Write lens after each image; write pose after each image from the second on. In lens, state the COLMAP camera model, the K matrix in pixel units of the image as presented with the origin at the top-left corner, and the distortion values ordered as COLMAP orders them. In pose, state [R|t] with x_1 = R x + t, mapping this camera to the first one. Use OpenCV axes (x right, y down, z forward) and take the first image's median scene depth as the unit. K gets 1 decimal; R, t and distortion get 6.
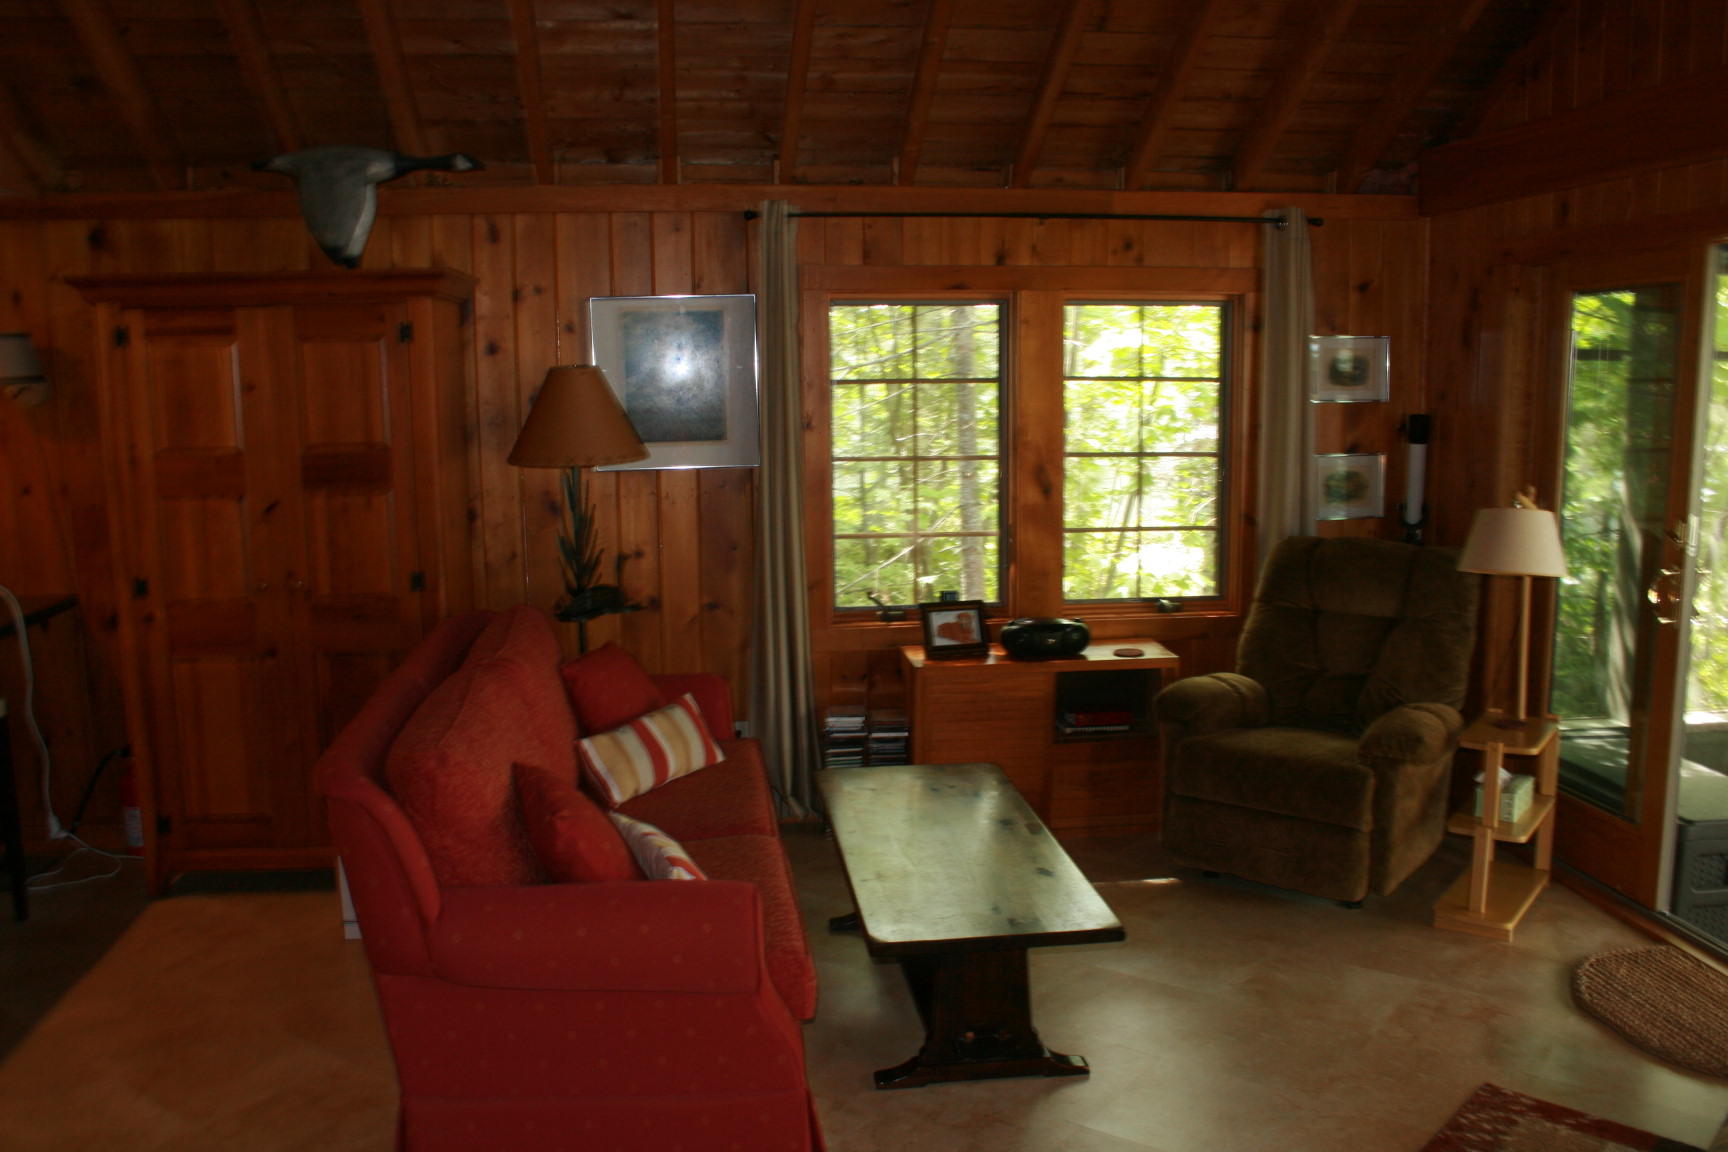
lens RADIAL K [[1490.5, 0, 905.3], [0, 1490.5, 587.1], [0, 0, 1]] dist [-0.127491, 0.135150]
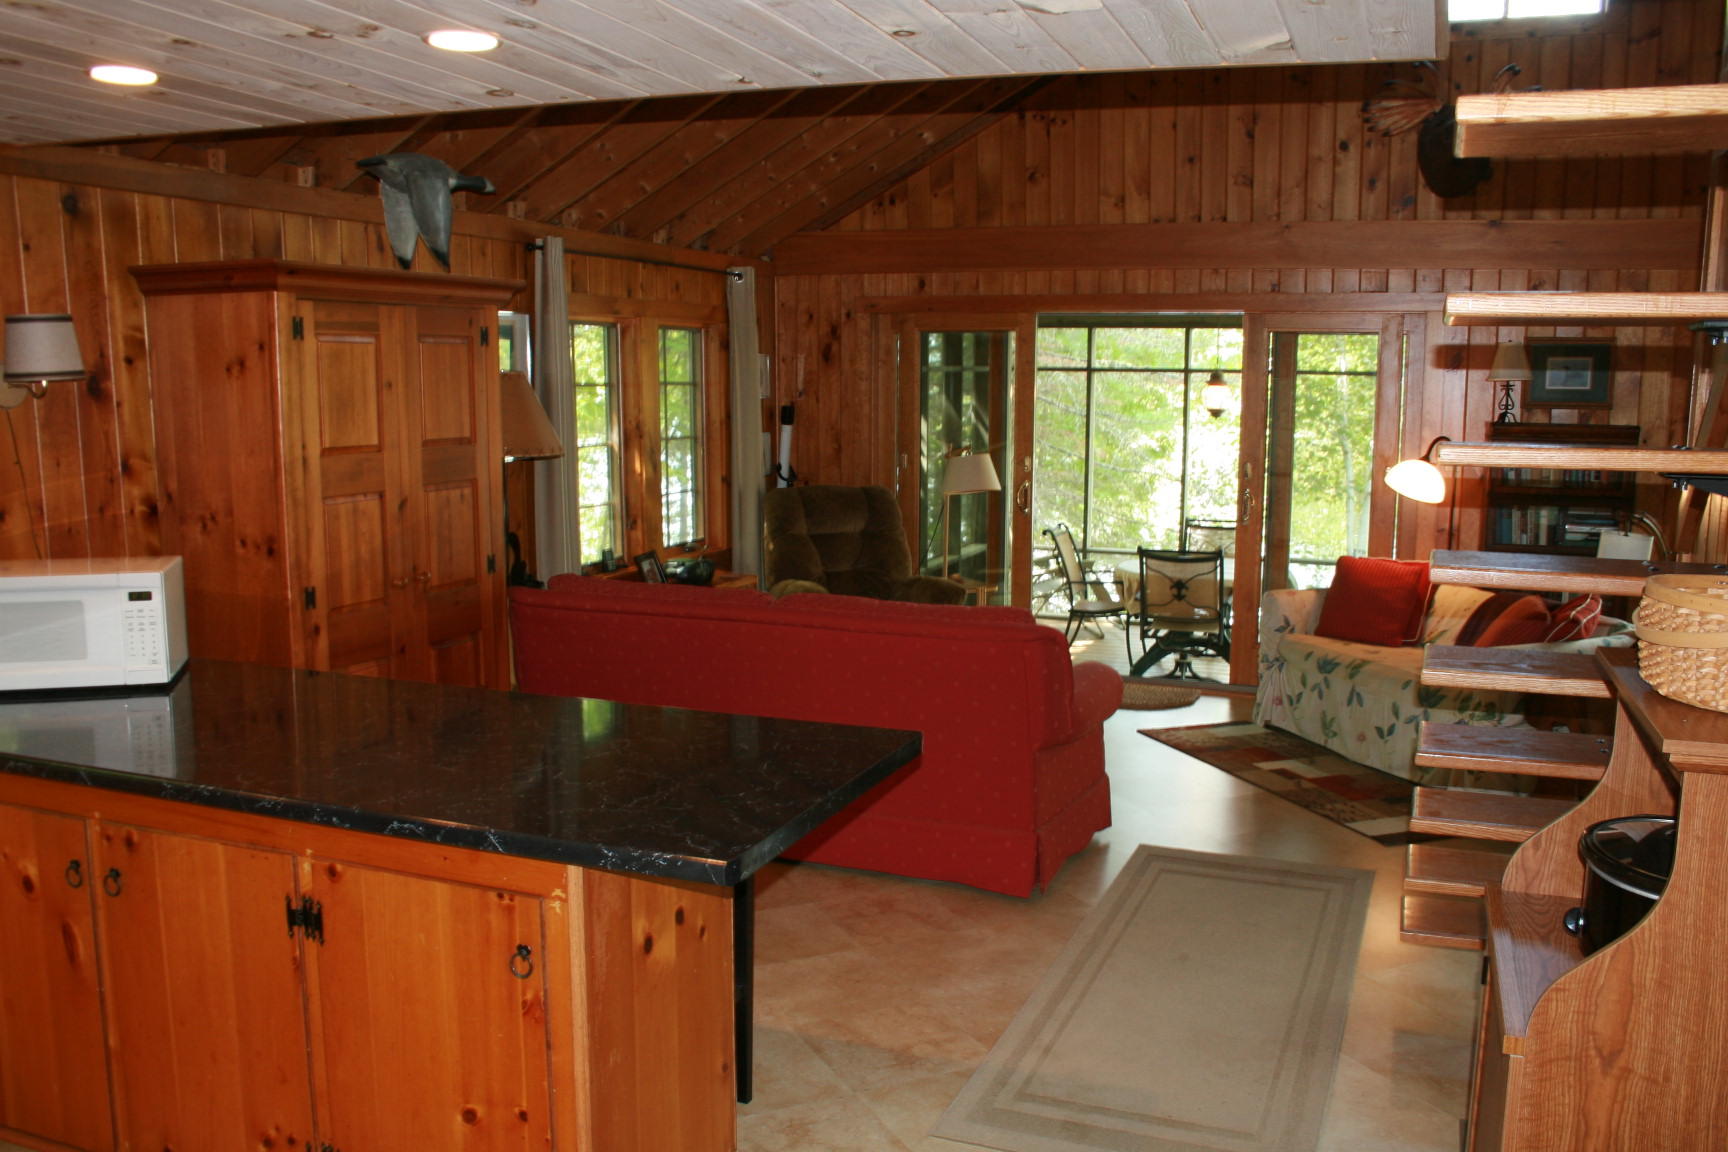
lens RADIAL K [[1466.5, 0, 864.0], [0, 1466.5, 576.0], [0, 0, 1]] dist [-0.163492, 0.142484]
pose [[0.479621, -0.109762, 0.870584, -1.151125], [0.128702, 0.990215, 0.053940, -0.017631], [-0.867986, 0.086175, 0.489054, 0.245826]]
